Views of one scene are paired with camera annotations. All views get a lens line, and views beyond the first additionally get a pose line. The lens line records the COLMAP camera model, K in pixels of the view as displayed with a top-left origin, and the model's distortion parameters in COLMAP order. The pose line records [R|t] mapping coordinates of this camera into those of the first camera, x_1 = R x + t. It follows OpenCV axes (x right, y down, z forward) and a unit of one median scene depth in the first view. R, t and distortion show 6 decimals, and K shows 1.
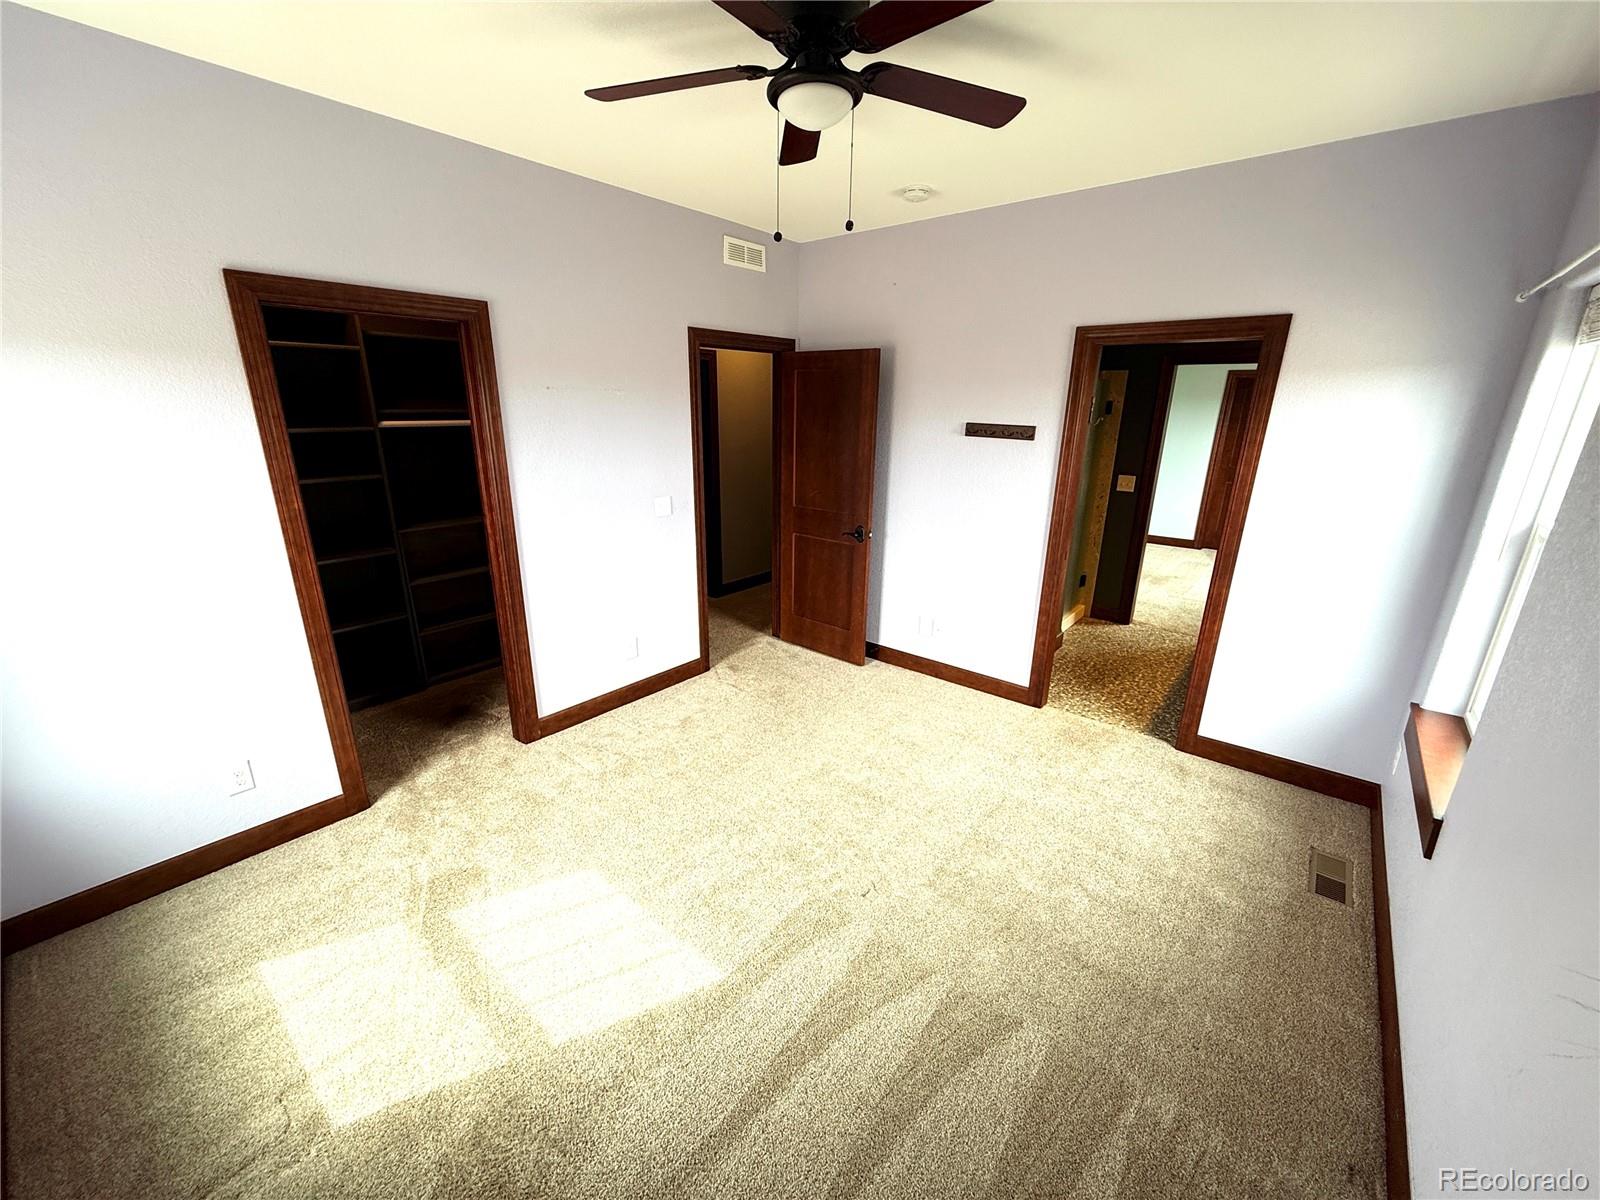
lens RADIAL K [[640.7, 0, 800.9], [0, 640.7, 601.7], [0, 0, 1]] dist [0.009668, 0.000103]
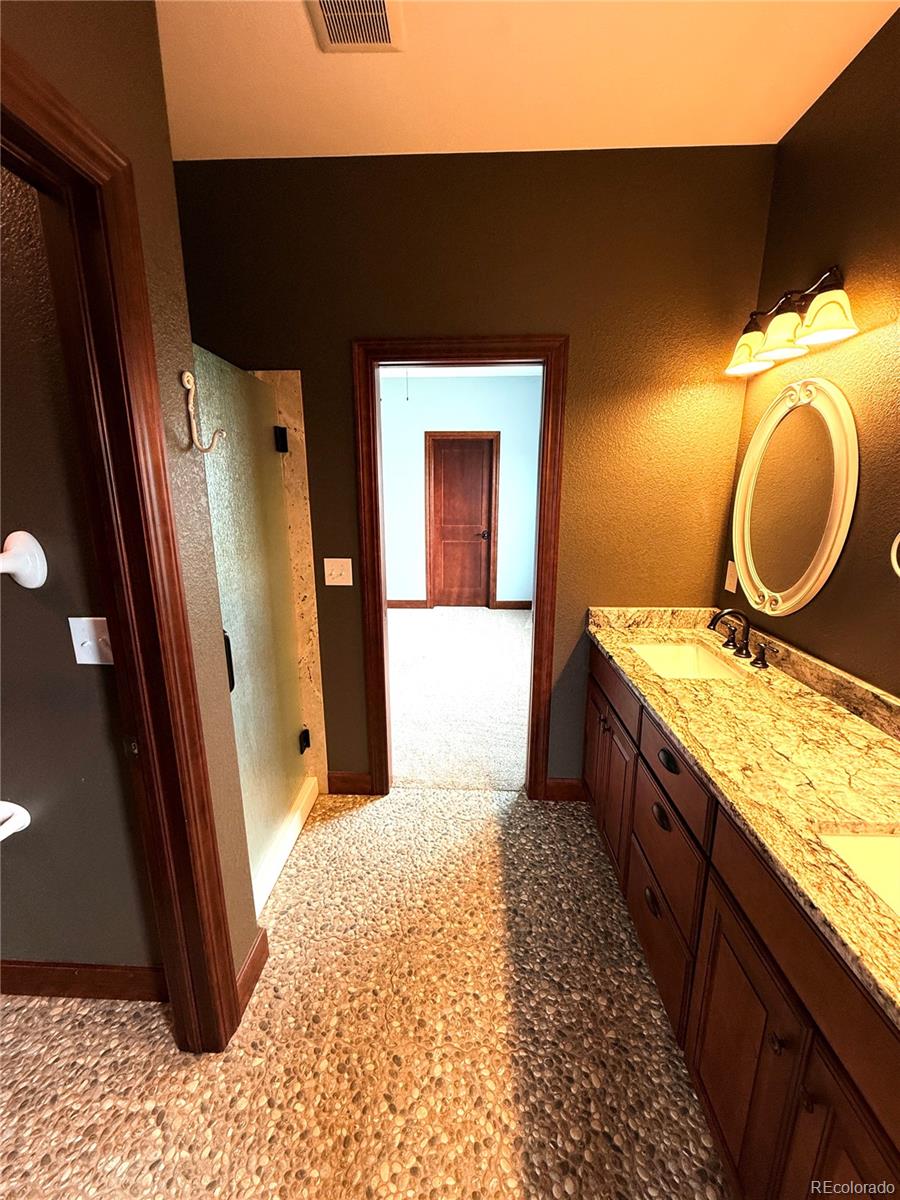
lens RADIAL K [[480.5, 0, 457.7], [0, 480.5, 601.0], [0, 0, 1]] dist [0.009668, 0.000103]
pose [[0.791155, -0.154314, 0.591829, 0.312647], [0.190344, 0.981716, 0.001522, -0.130560], [-0.581243, 0.111447, 0.806062, 0.558931]]
